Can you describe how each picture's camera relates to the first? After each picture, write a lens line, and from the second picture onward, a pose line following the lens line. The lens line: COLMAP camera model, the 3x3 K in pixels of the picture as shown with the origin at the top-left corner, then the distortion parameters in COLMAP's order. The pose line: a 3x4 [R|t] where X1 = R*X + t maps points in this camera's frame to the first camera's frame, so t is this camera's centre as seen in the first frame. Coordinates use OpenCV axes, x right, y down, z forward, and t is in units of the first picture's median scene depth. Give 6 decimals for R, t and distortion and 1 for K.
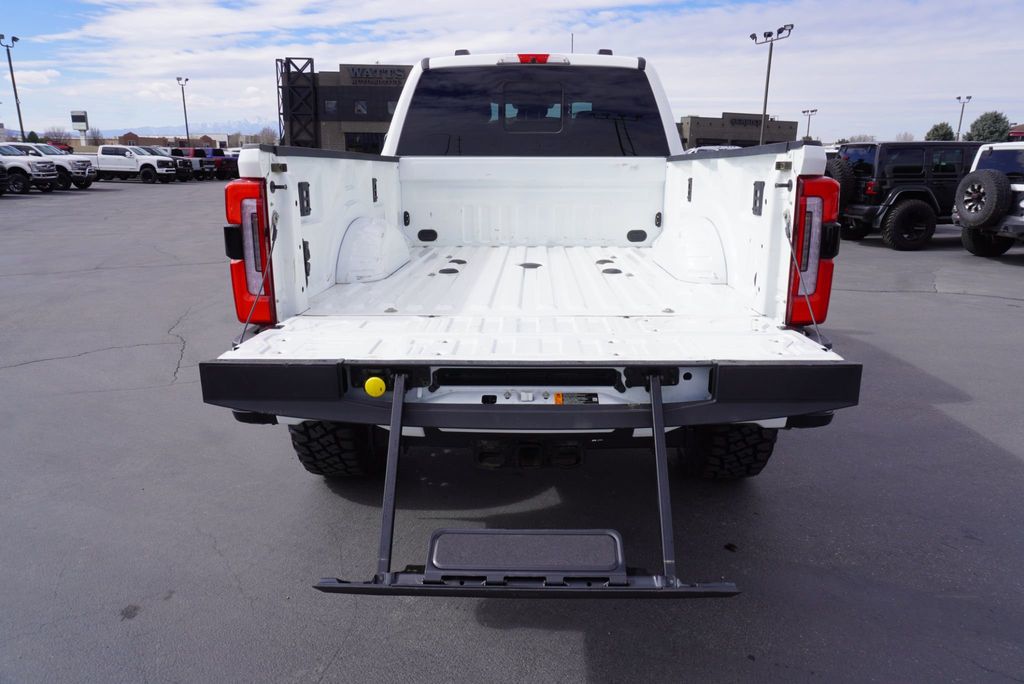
lens RADIAL K [[680.6, 0, 512.0], [0, 680.6, 342.0], [0, 0, 1]] dist [-0.037441, 0.028186]
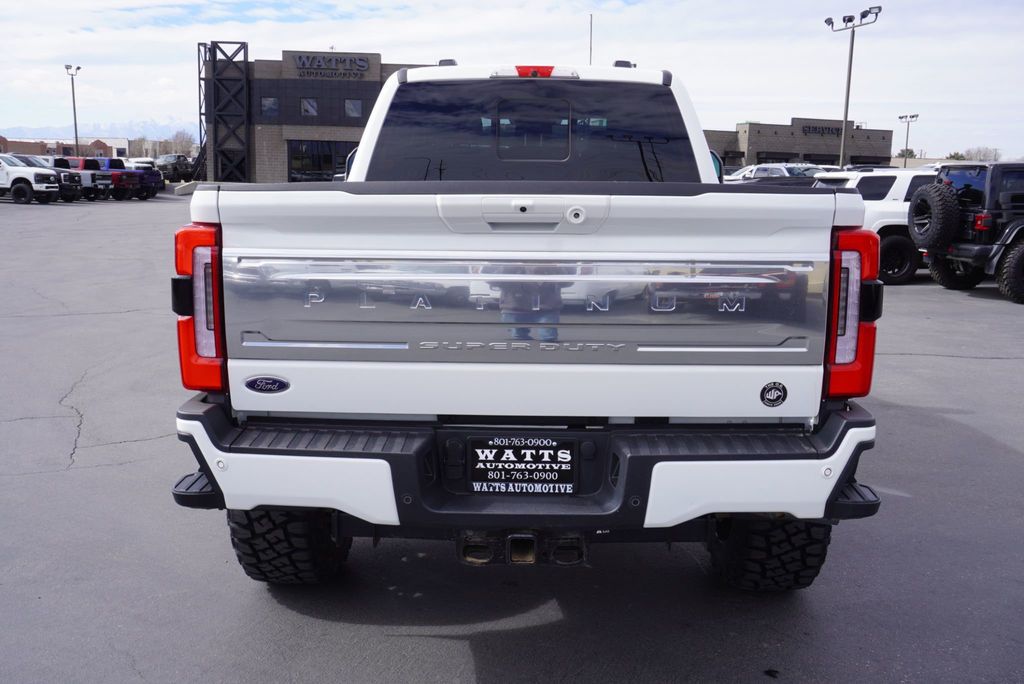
lens RADIAL K [[971.4, 0, 512.0], [0, 971.4, 342.0], [0, 0, 1]] dist [-0.040558, -0.006368]
pose [[0.999954, 0.009337, 0.002299, 0.004648], [-0.009106, 0.996297, -0.085500, 0.008052], [-0.003088, 0.085475, 0.996336, -0.139688]]
